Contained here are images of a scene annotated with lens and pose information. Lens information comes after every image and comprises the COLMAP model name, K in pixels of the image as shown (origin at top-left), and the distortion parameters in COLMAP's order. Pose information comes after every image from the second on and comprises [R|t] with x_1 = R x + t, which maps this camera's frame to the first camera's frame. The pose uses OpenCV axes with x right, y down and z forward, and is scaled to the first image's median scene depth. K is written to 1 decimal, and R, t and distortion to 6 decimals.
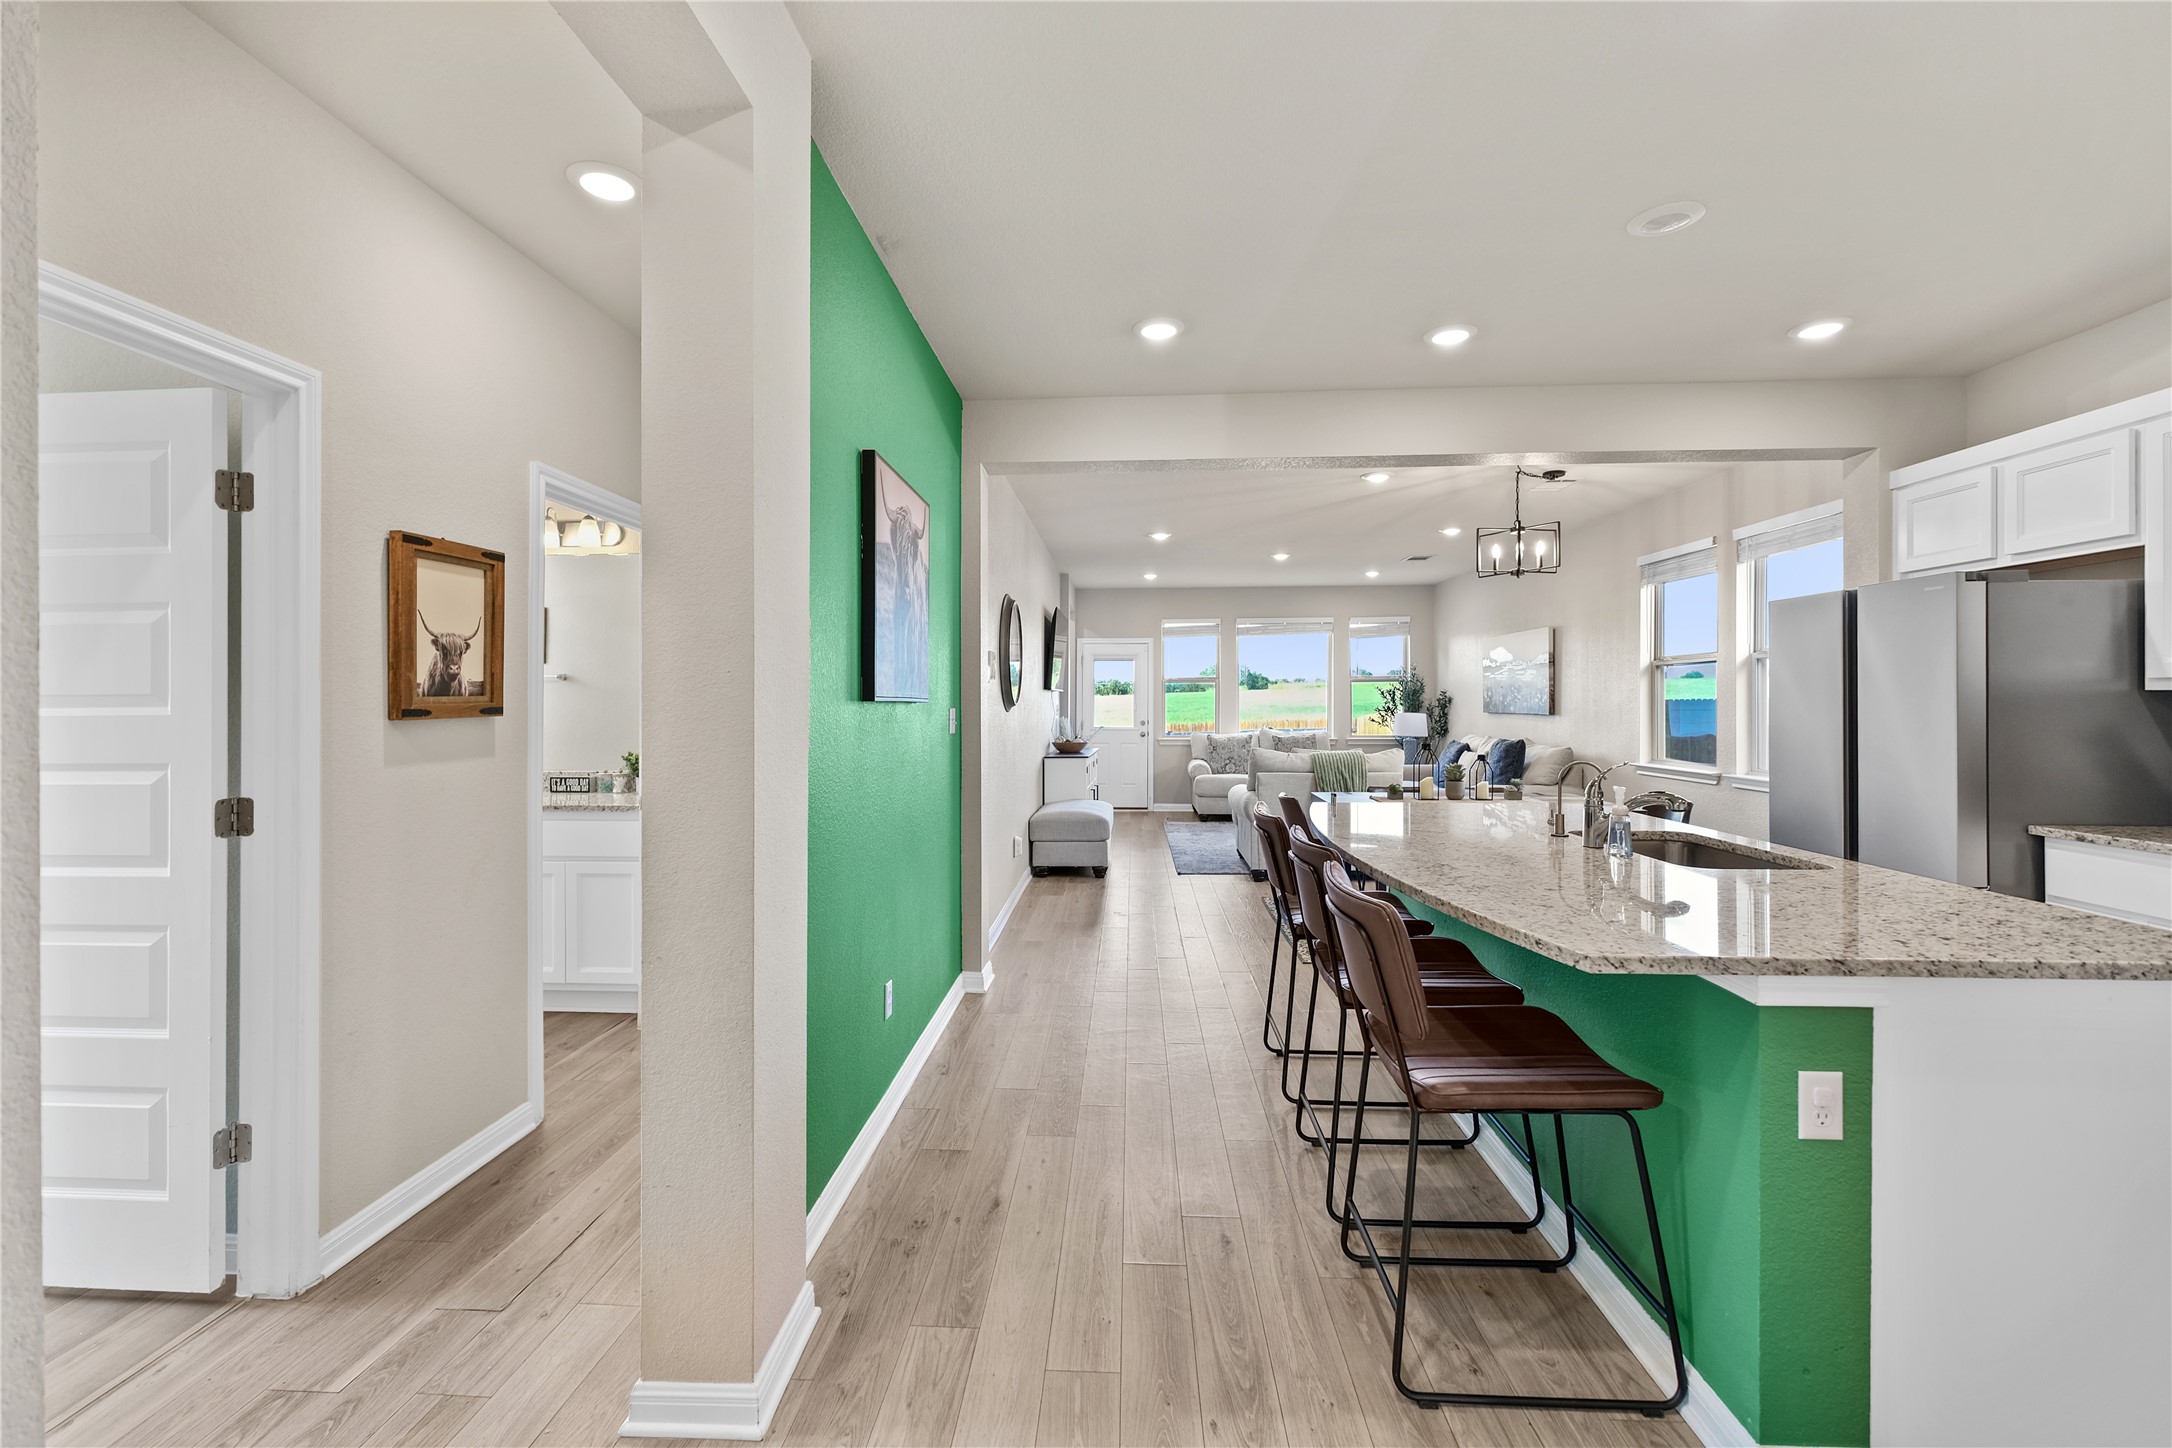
lens RADIAL K [[924.4, 0, 1093.5], [0, 924.4, 696.1], [0, 0, 1]] dist [-0.010313, 0.000571]
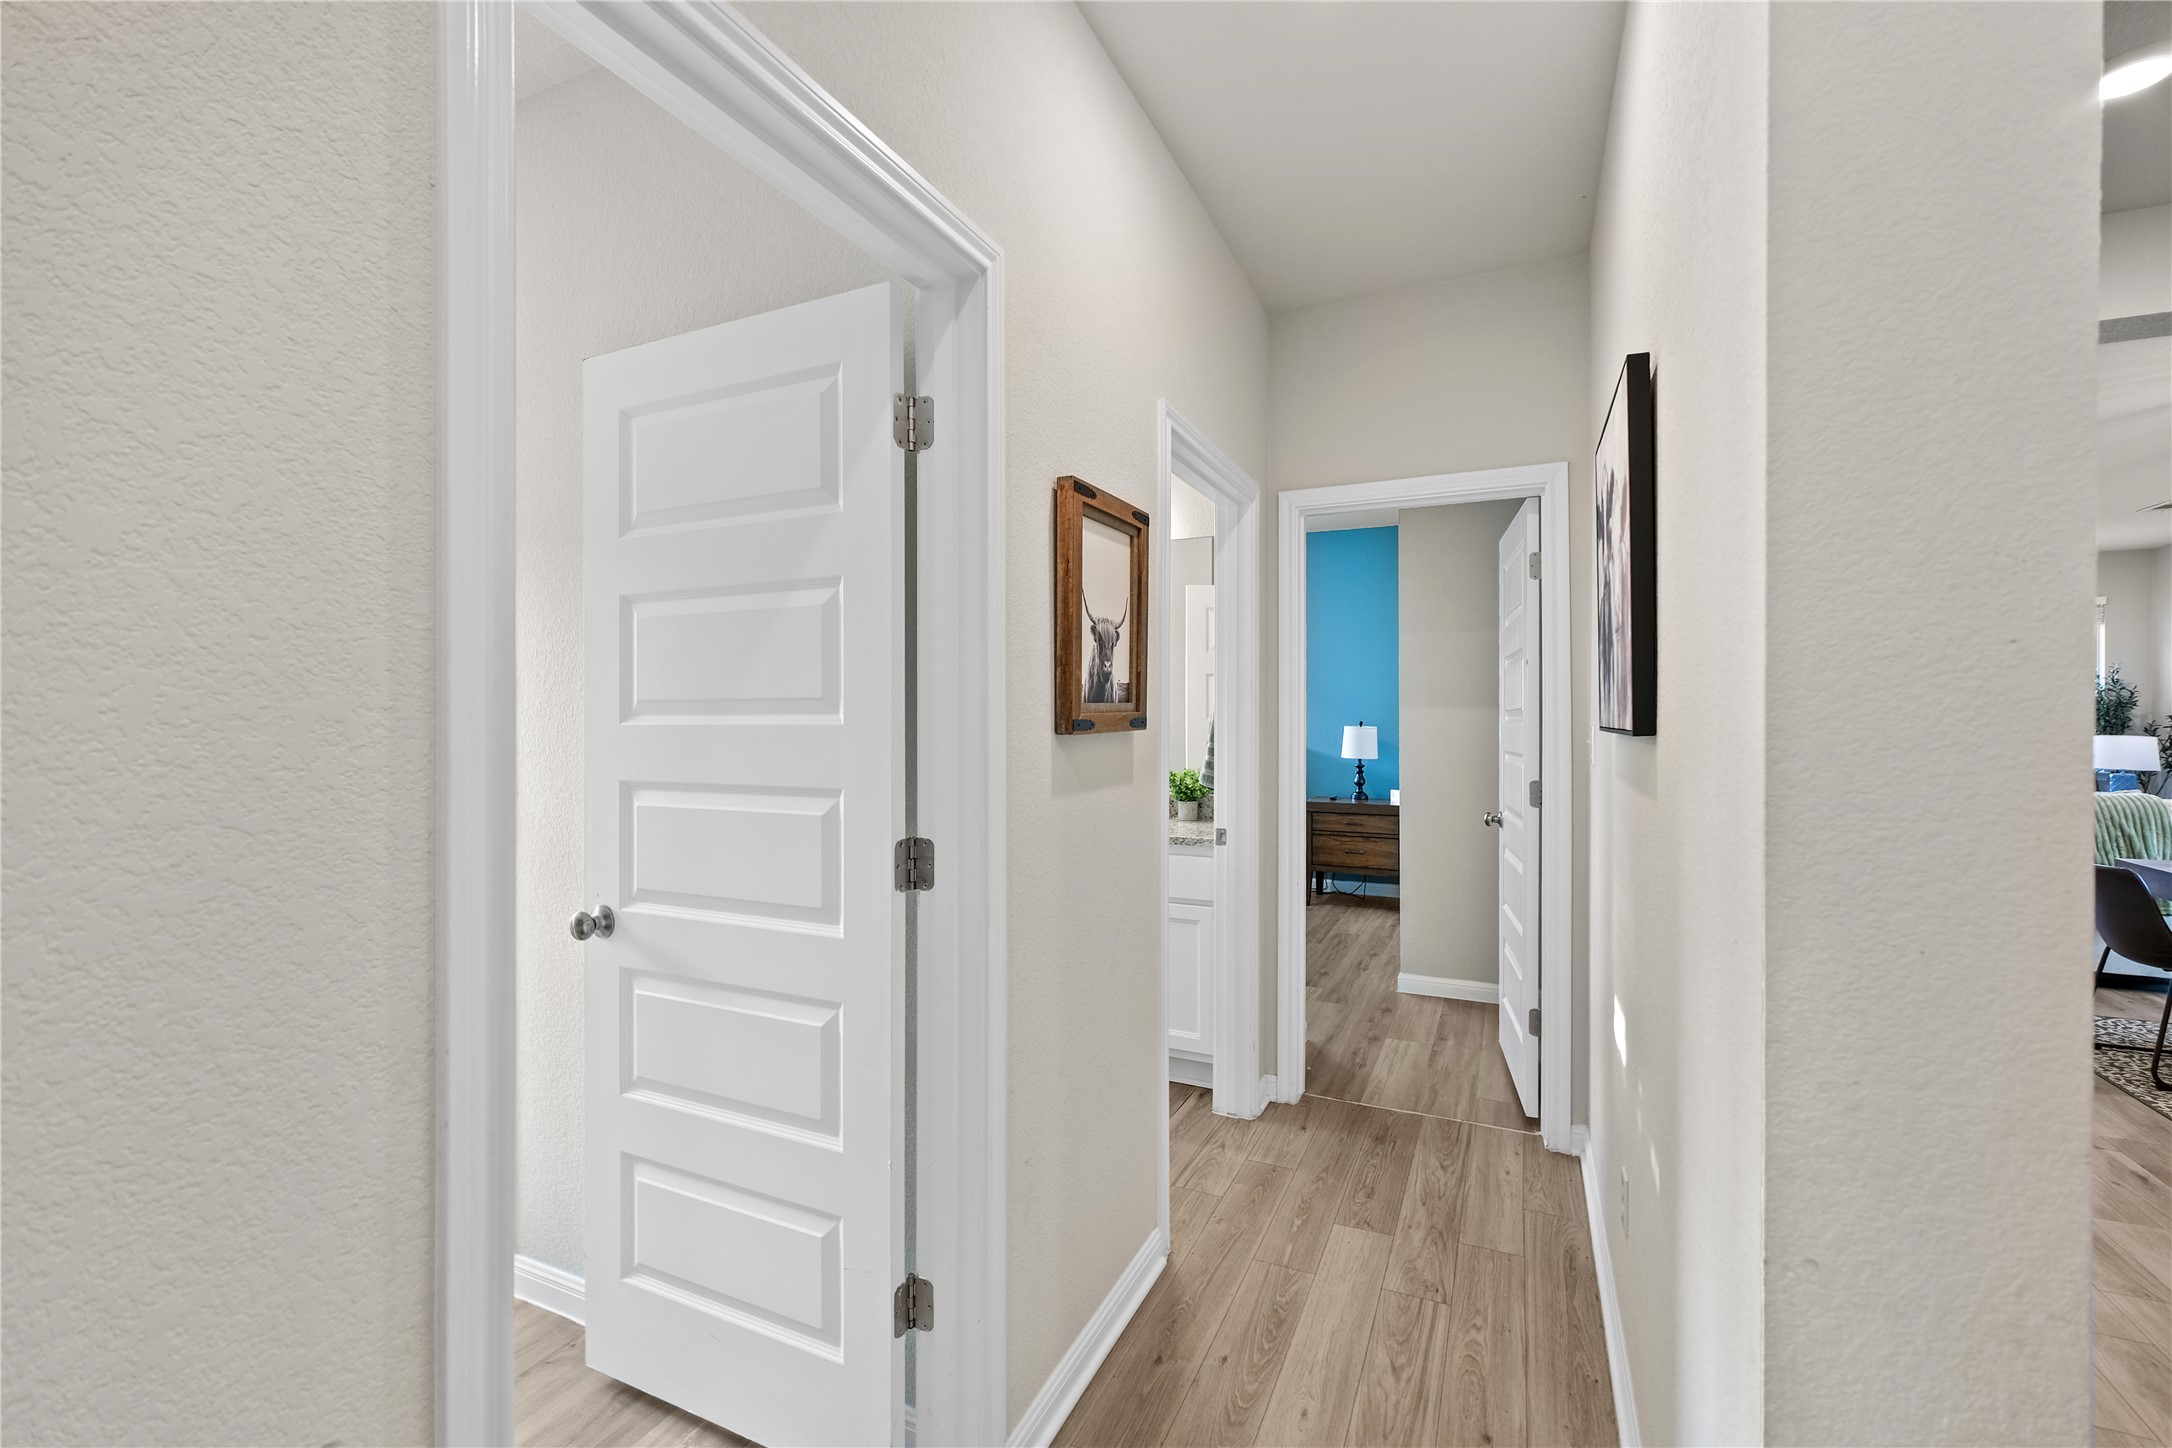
lens RADIAL K [[924.4, 0, 1076.5], [0, 924.4, 720.4], [0, 0, 1]] dist [-0.010313, 0.000571]
pose [[0.921468, 0.005754, -0.388412, -0.456052], [-0.001850, 0.999944, 0.010425, 0.007079], [0.388451, -0.008888, 0.921427, 0.316446]]
